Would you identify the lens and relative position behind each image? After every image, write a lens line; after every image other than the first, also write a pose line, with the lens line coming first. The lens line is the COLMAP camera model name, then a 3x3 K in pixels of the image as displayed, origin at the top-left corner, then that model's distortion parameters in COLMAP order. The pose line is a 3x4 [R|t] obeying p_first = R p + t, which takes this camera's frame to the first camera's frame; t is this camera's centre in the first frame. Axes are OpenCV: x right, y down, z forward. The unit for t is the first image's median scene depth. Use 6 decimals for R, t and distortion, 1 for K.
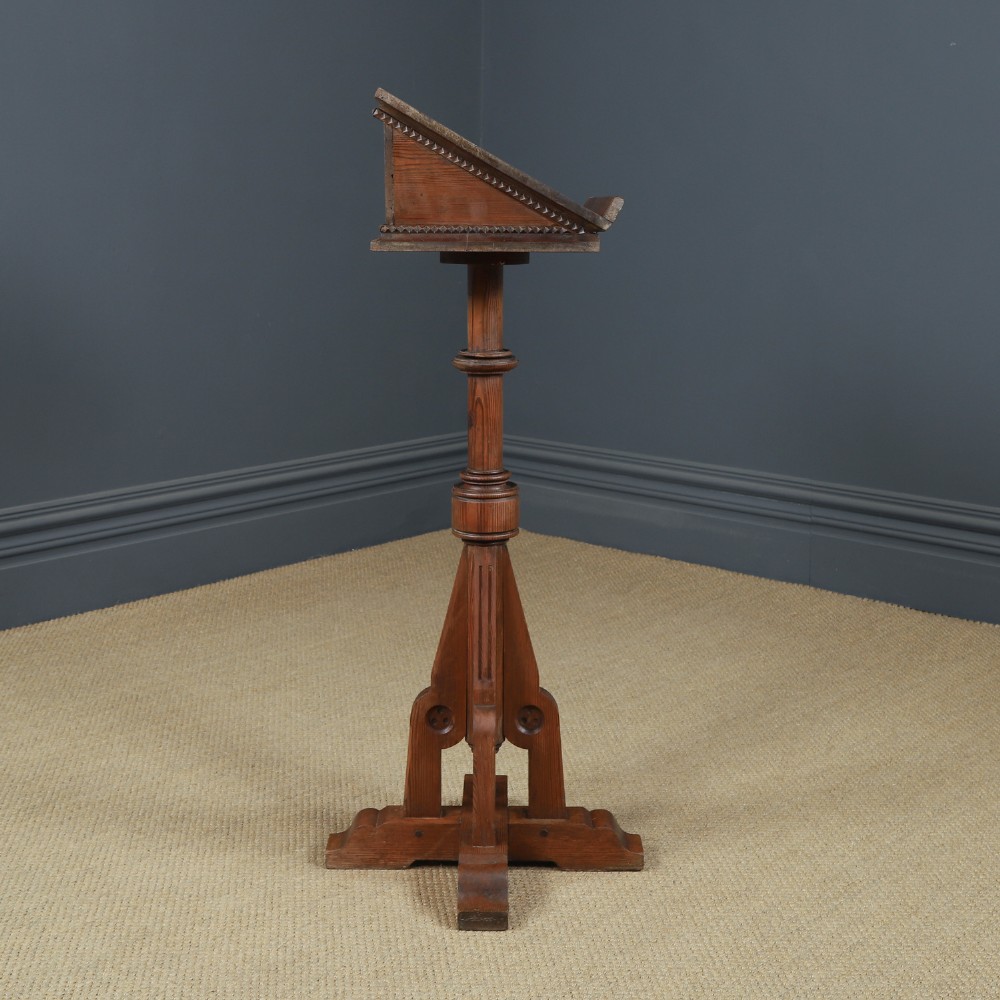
lens RADIAL K [[1958.0, 0, 504.5], [0, 1958.0, 500.7], [0, 0, 1]] dist [0.031298, 0.000000]
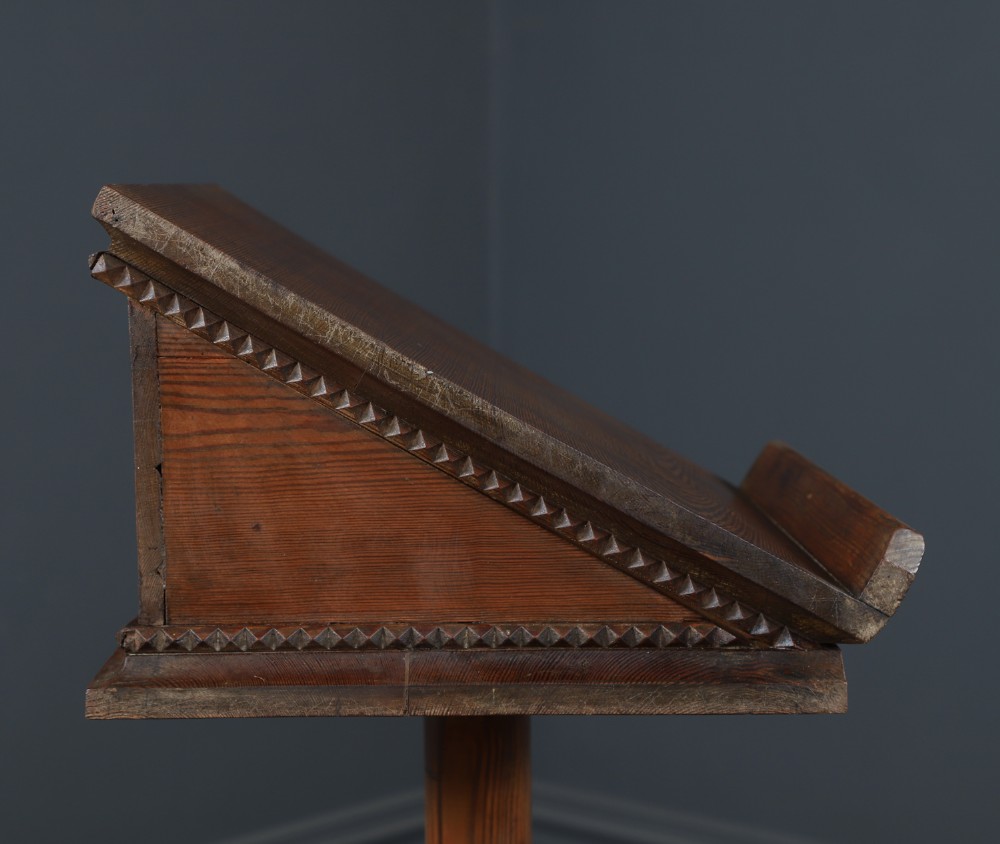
lens RADIAL K [[2545.1, 0, 497.5], [0, 2545.1, 421.3], [0, 0, 1]] dist [0.291352, 0.000000]
pose [[0.999680, -0.015806, -0.019768, 0.003443], [0.014537, 0.997922, -0.062769, -0.147557], [0.020719, 0.062461, 0.997832, 0.603802]]
